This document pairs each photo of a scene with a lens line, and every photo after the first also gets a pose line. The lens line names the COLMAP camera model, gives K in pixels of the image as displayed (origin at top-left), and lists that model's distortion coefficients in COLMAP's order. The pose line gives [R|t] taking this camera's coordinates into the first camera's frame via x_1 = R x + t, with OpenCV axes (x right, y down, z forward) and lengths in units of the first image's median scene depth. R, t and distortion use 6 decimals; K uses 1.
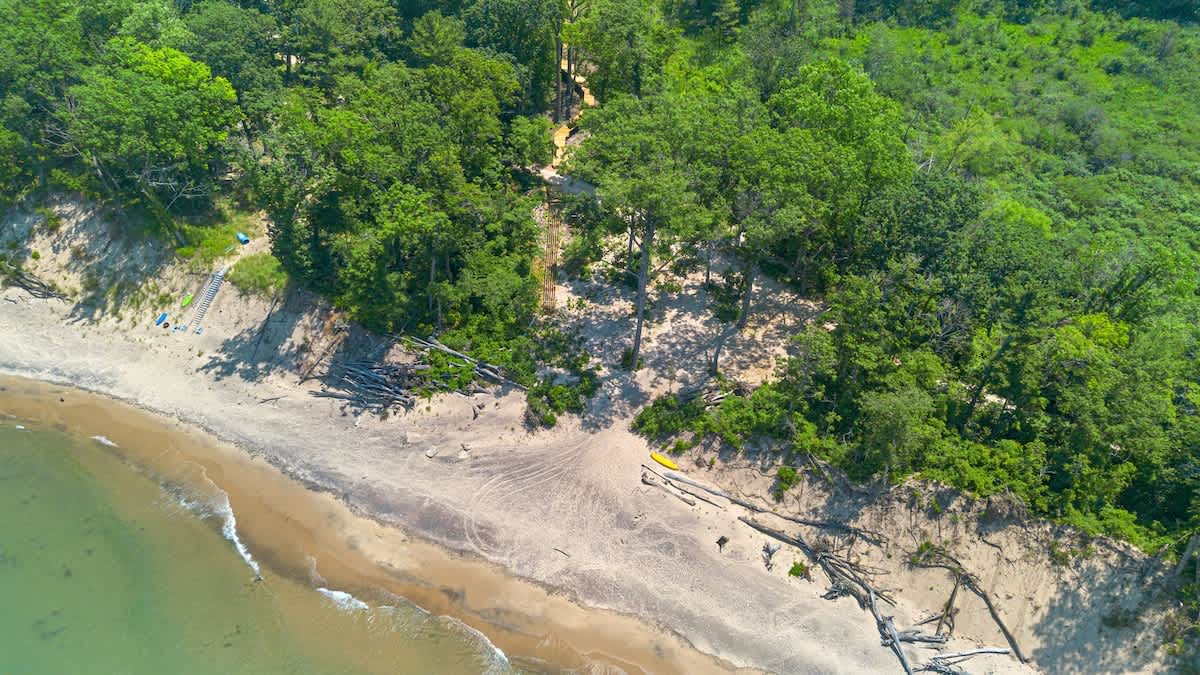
lens RADIAL K [[863.9, 0, 601.6], [0, 863.9, 333.0], [0, 0, 1]] dist [0.047382, -0.015061]
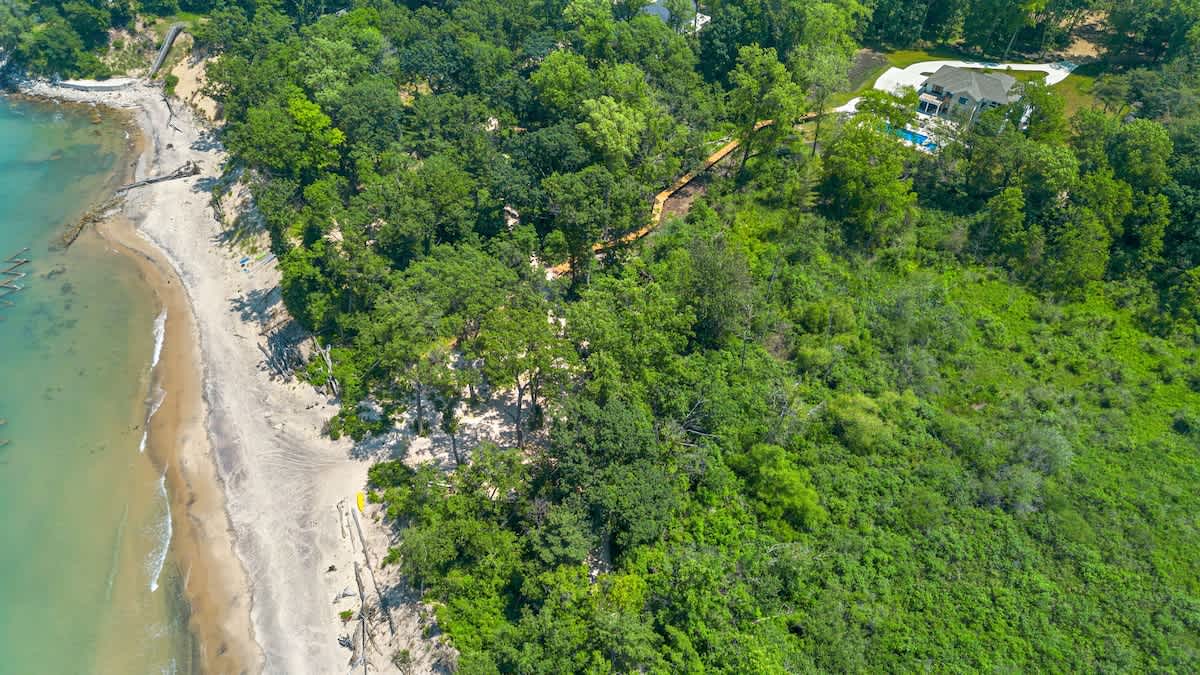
lens RADIAL K [[863.9, 0, 597.6], [0, 863.9, 337.1], [0, 0, 1]] dist [0.047382, -0.015061]
pose [[0.769736, 0.430399, -0.471448, 0.842181], [-0.432837, 0.894721, 0.110121, -0.370491], [0.469210, 0.119296, 0.874991, -0.042572]]
